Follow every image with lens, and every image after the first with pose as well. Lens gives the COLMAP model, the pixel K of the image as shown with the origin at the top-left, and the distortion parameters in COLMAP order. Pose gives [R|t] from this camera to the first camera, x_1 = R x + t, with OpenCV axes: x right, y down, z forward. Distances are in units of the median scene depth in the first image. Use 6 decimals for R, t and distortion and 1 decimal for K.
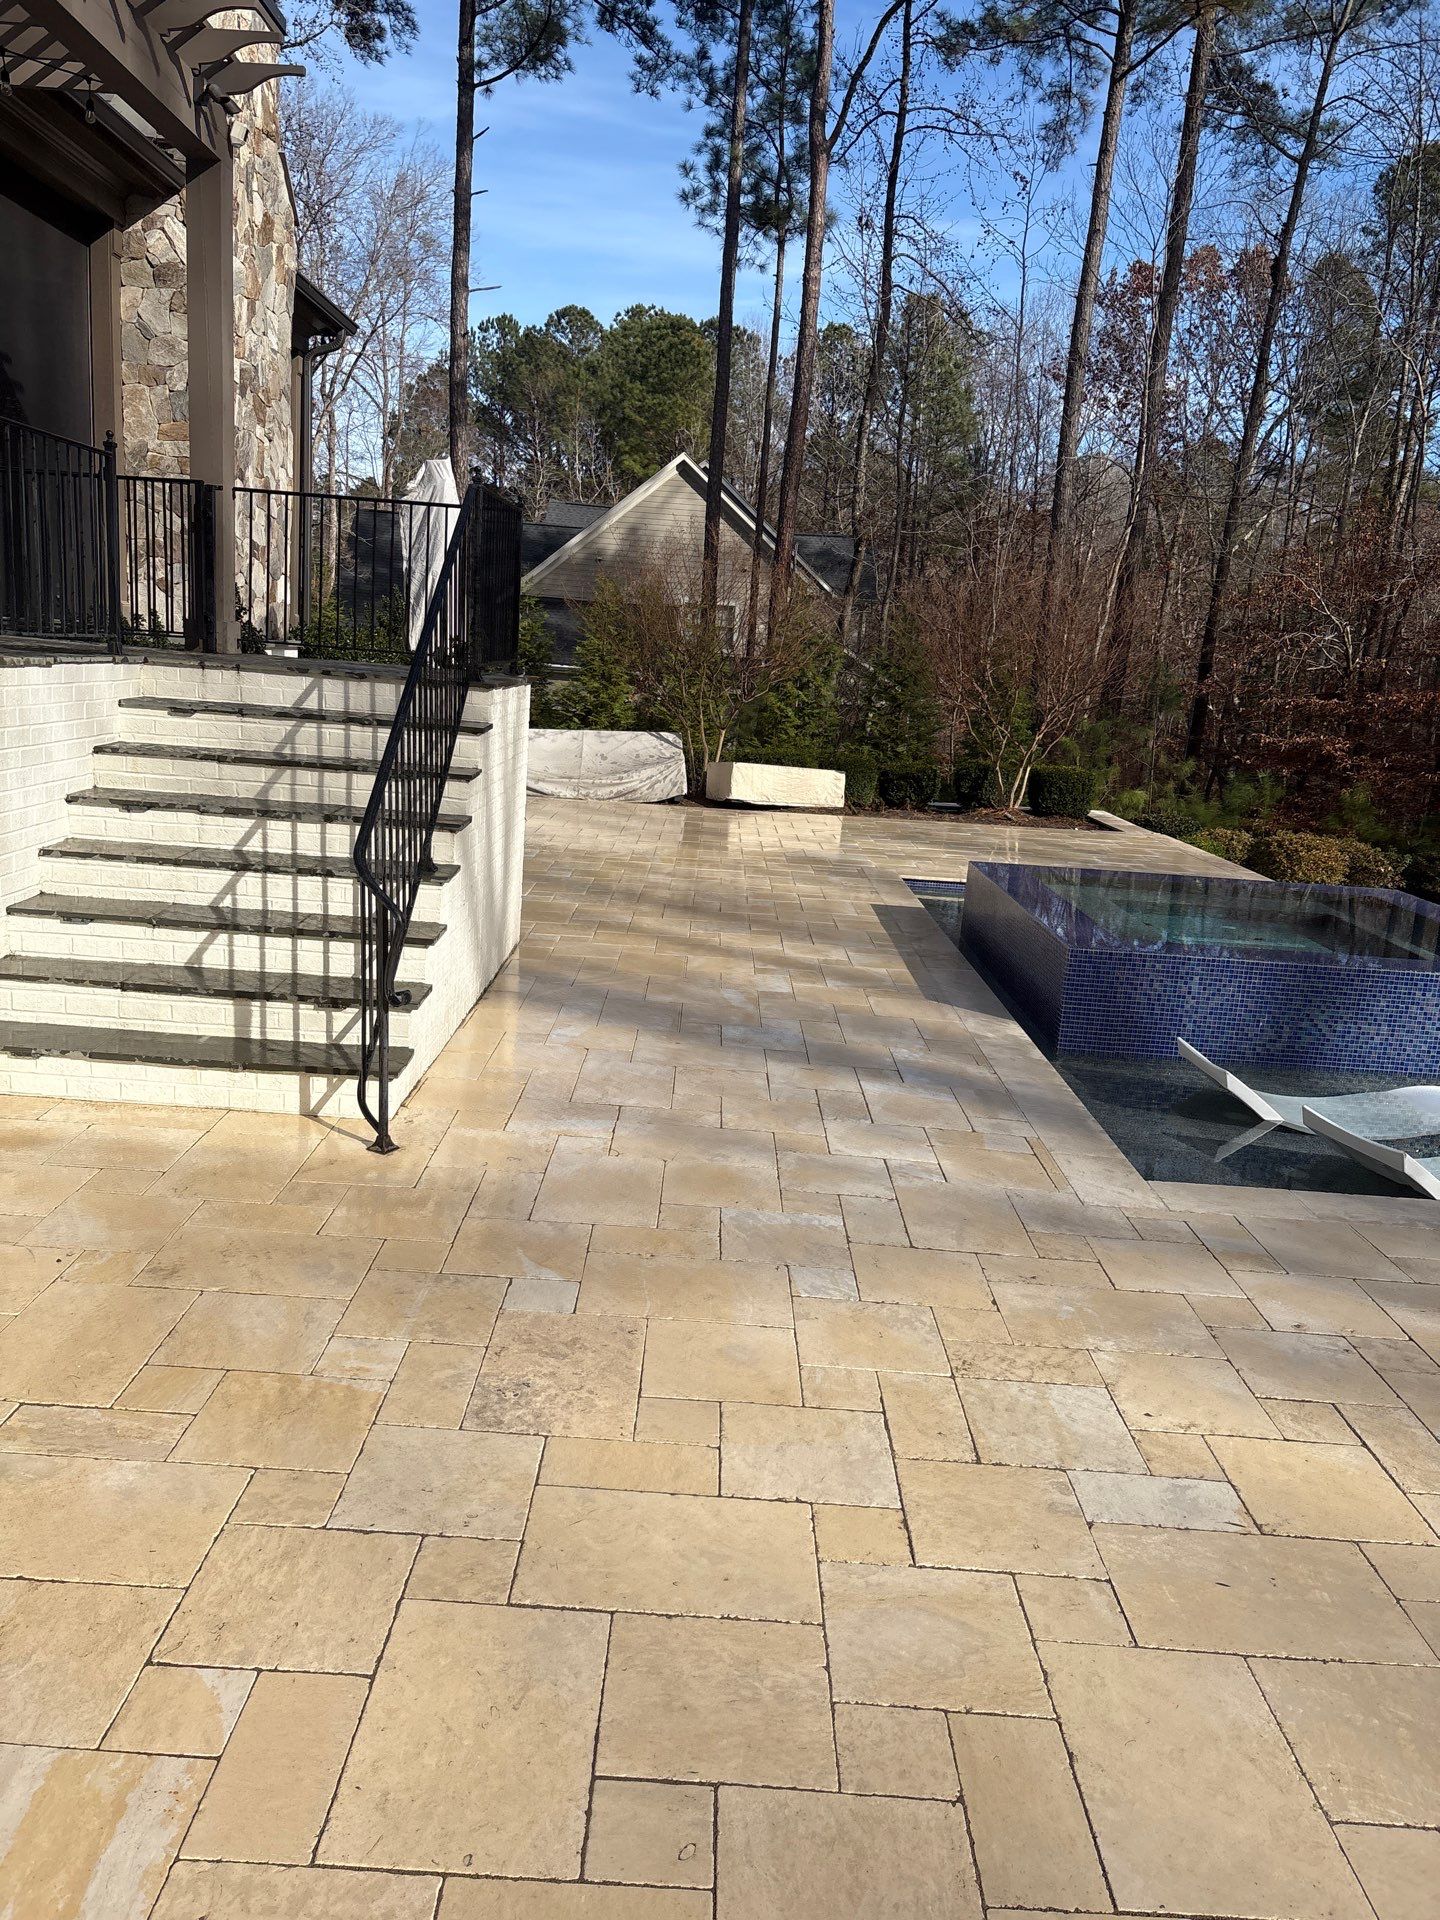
lens RADIAL K [[1445.4, 0, 720.0], [0, 1445.4, 960.0], [0, 0, 1]] dist [0.035110, -0.033745]
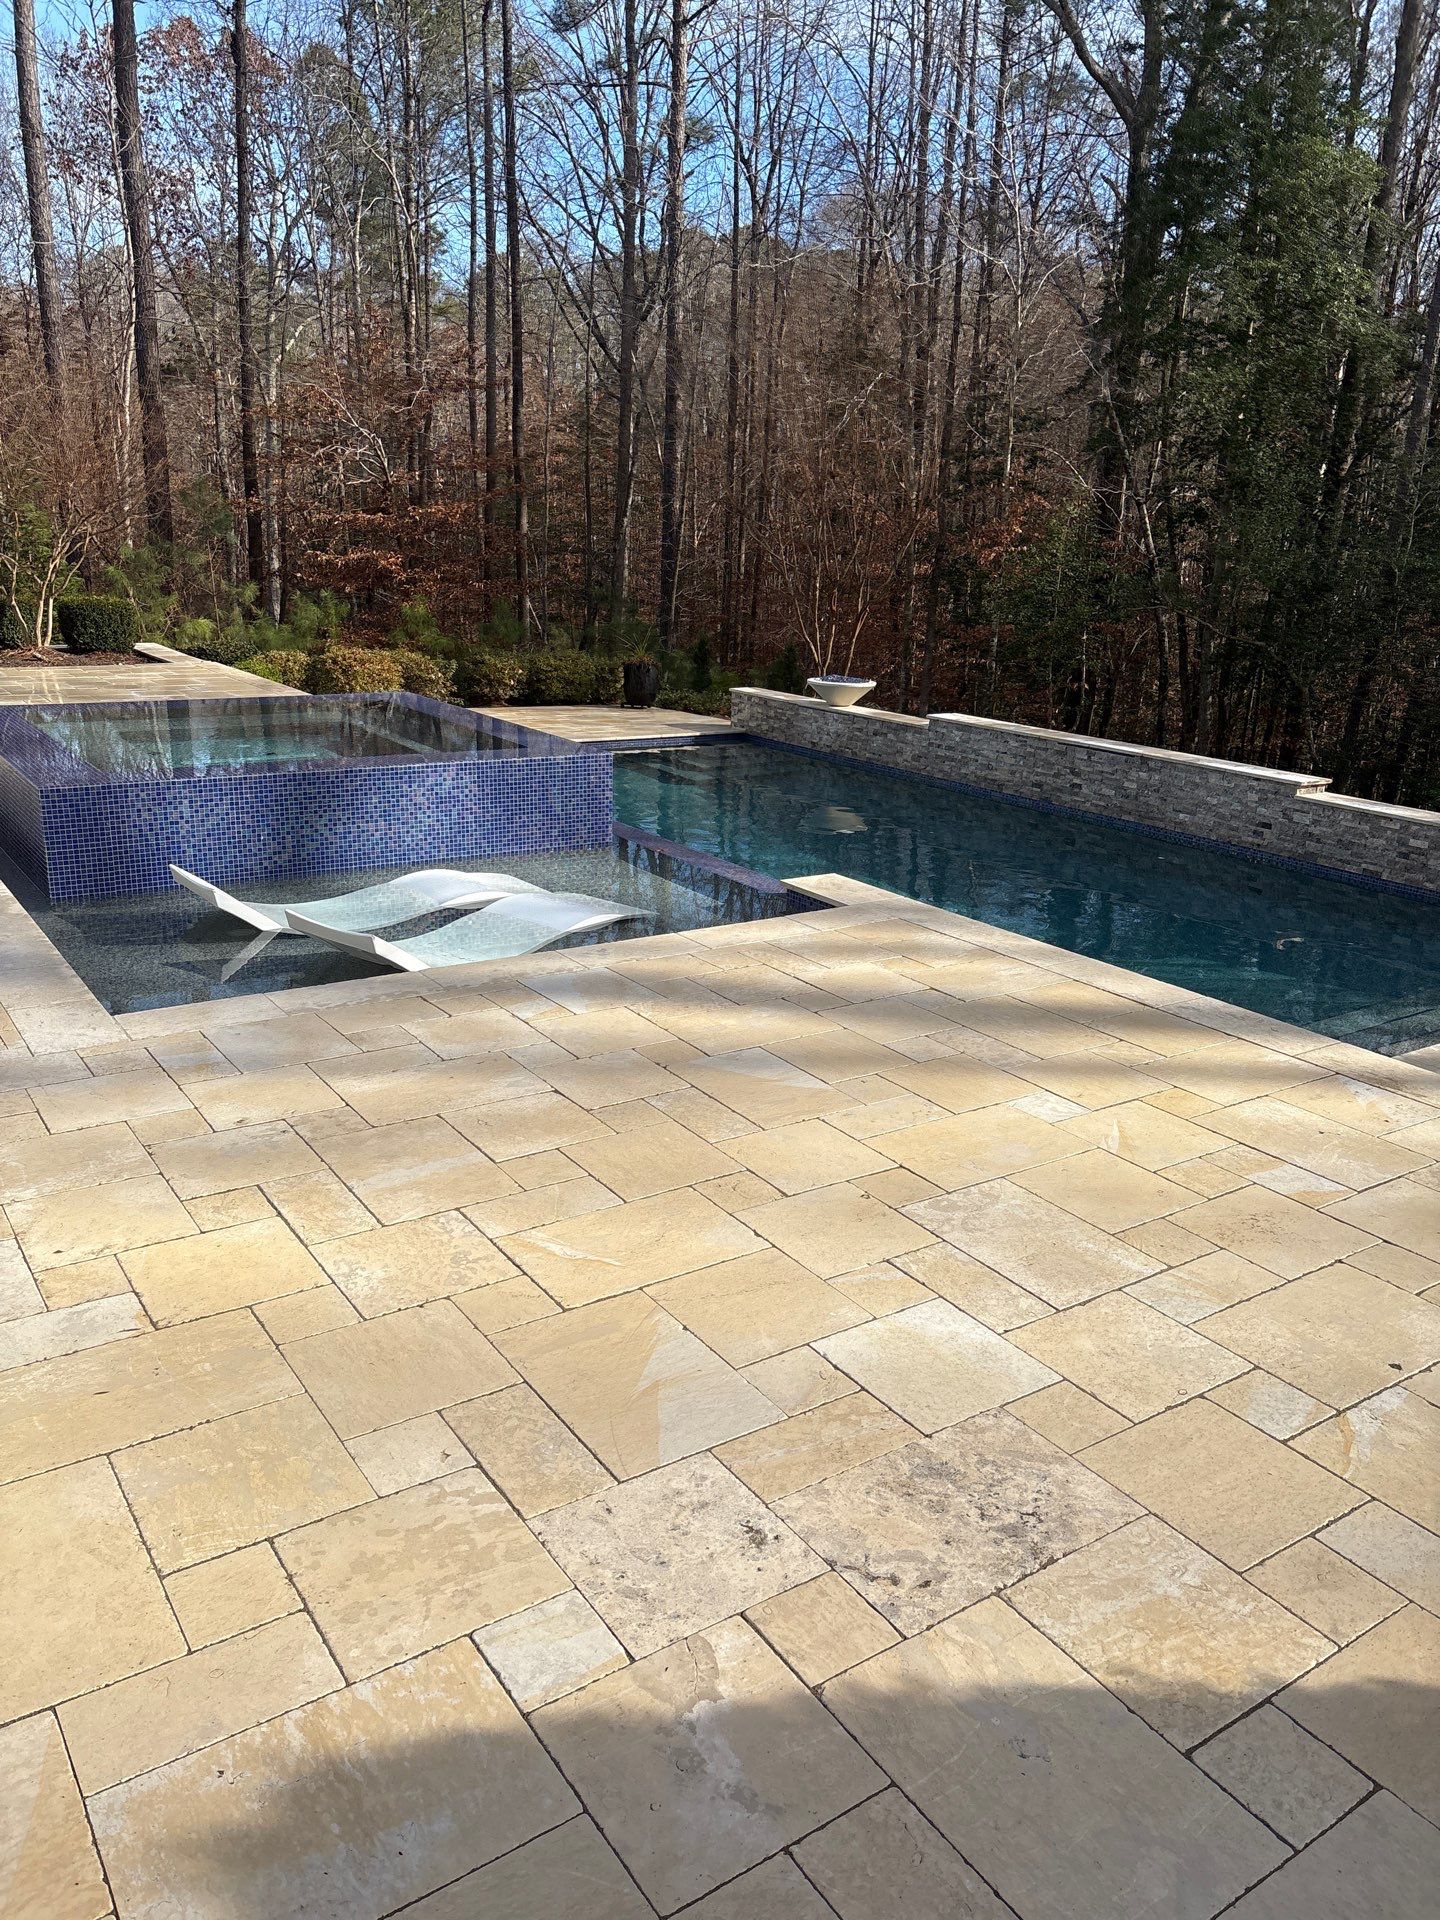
lens RADIAL K [[1435.4, 0, 728.9], [0, 1435.4, 992.7], [0, 0, 1]] dist [0.039577, -0.039634]
pose [[0.824766, -0.216078, 0.522562, 0.108381], [0.142915, 0.973764, 0.177085, 0.020661], [-0.547116, -0.071372, 0.834008, -0.021382]]
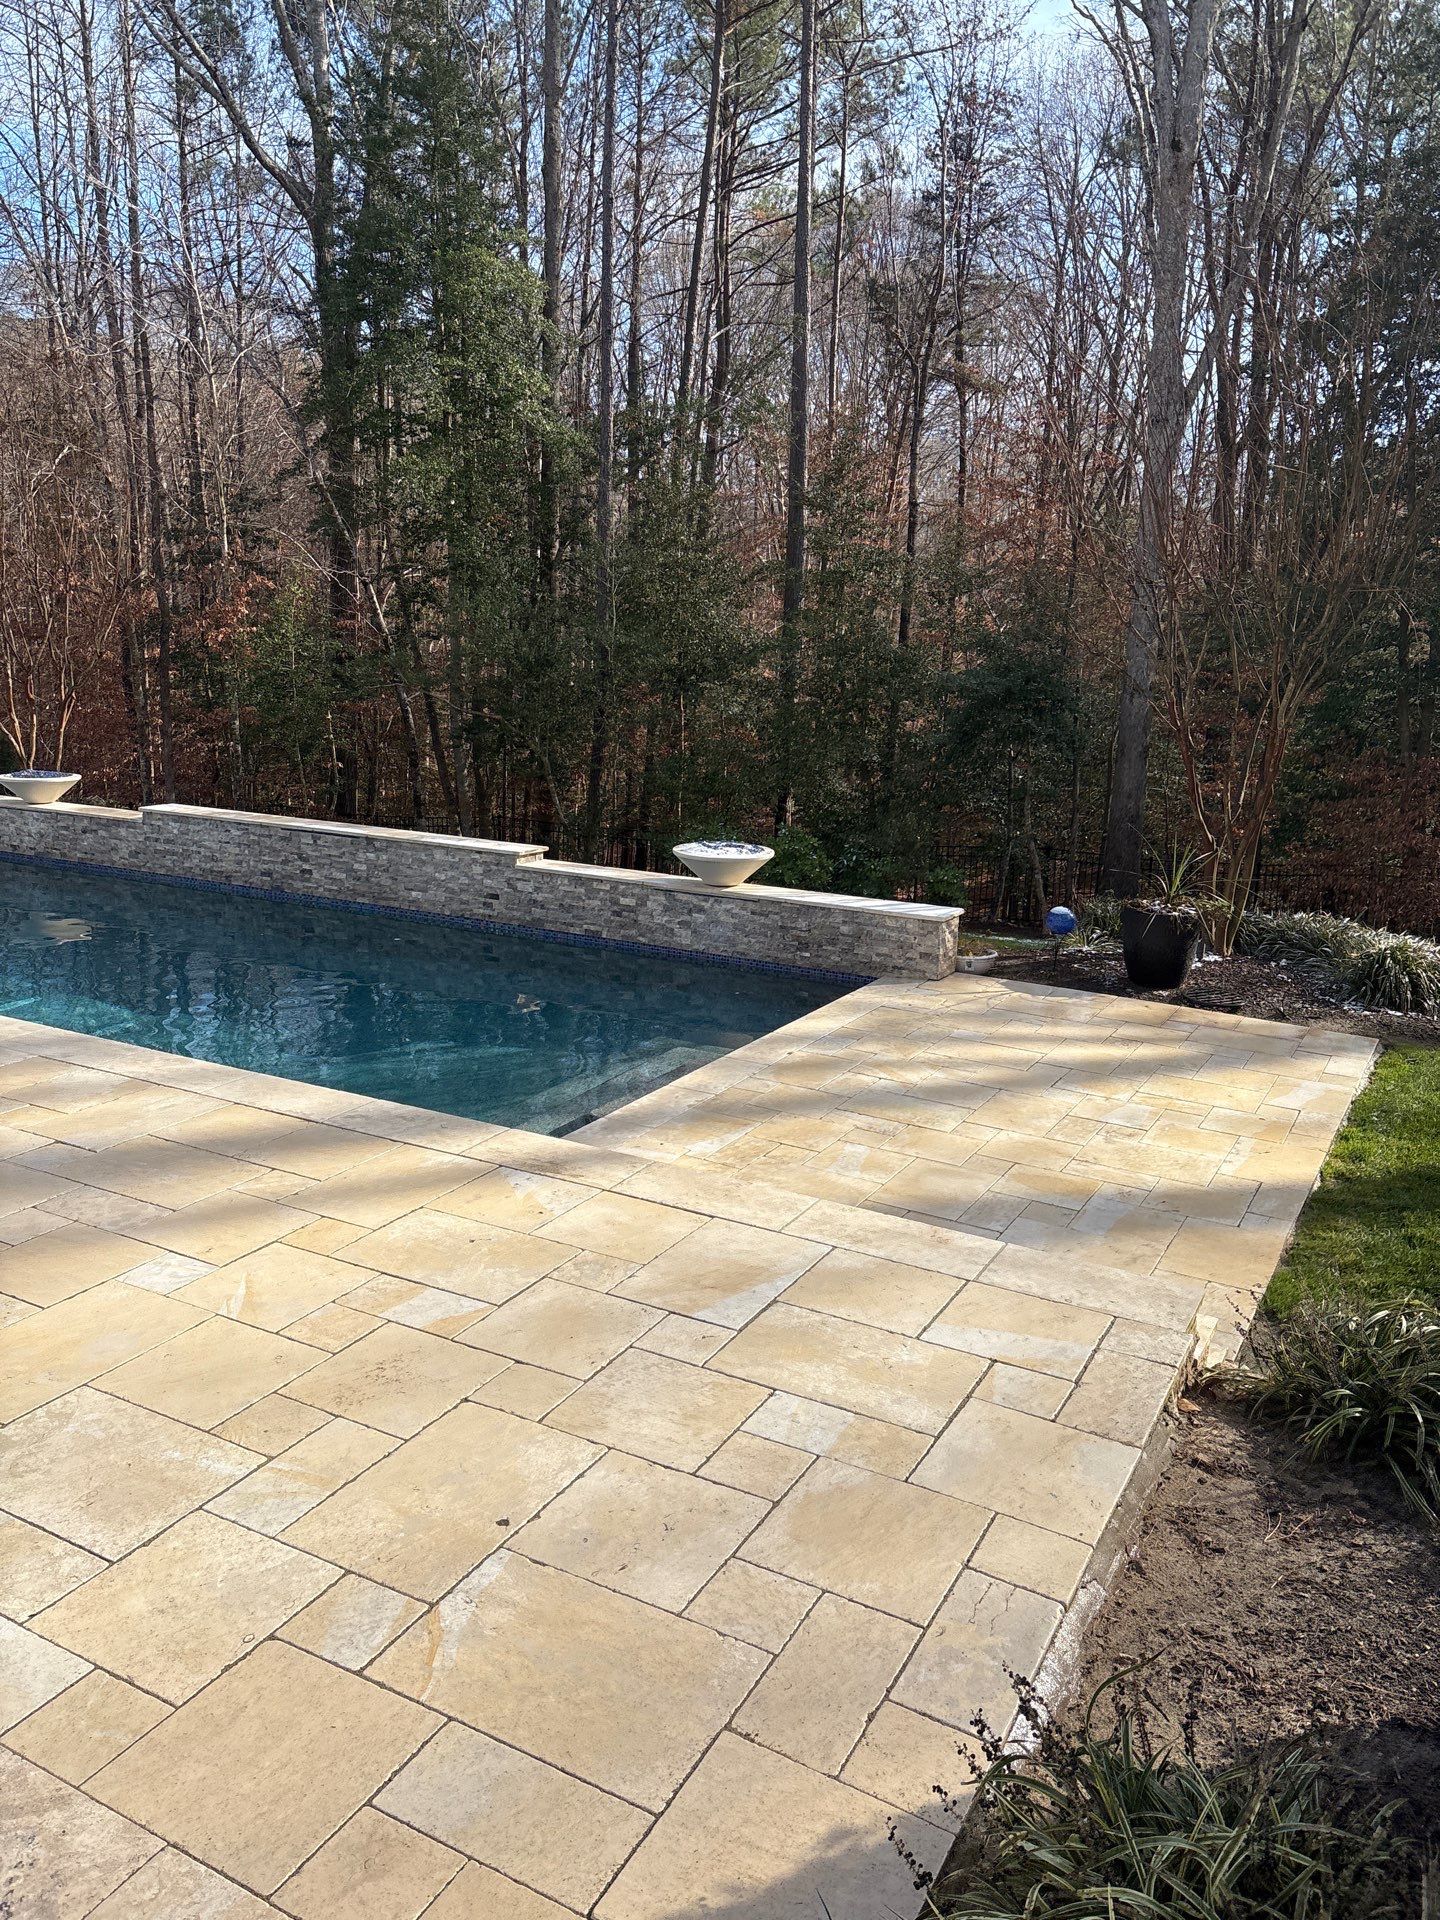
lens RADIAL K [[1427.2, 0, 720.0], [0, 1427.2, 960.0], [0, 0, 1]] dist [0.049654, -0.041012]
pose [[0.484655, -0.257979, 0.835797, 0.255136], [0.194227, 0.963404, 0.184740, 0.031456], [-0.852869, 0.072799, 0.517025, -0.043830]]
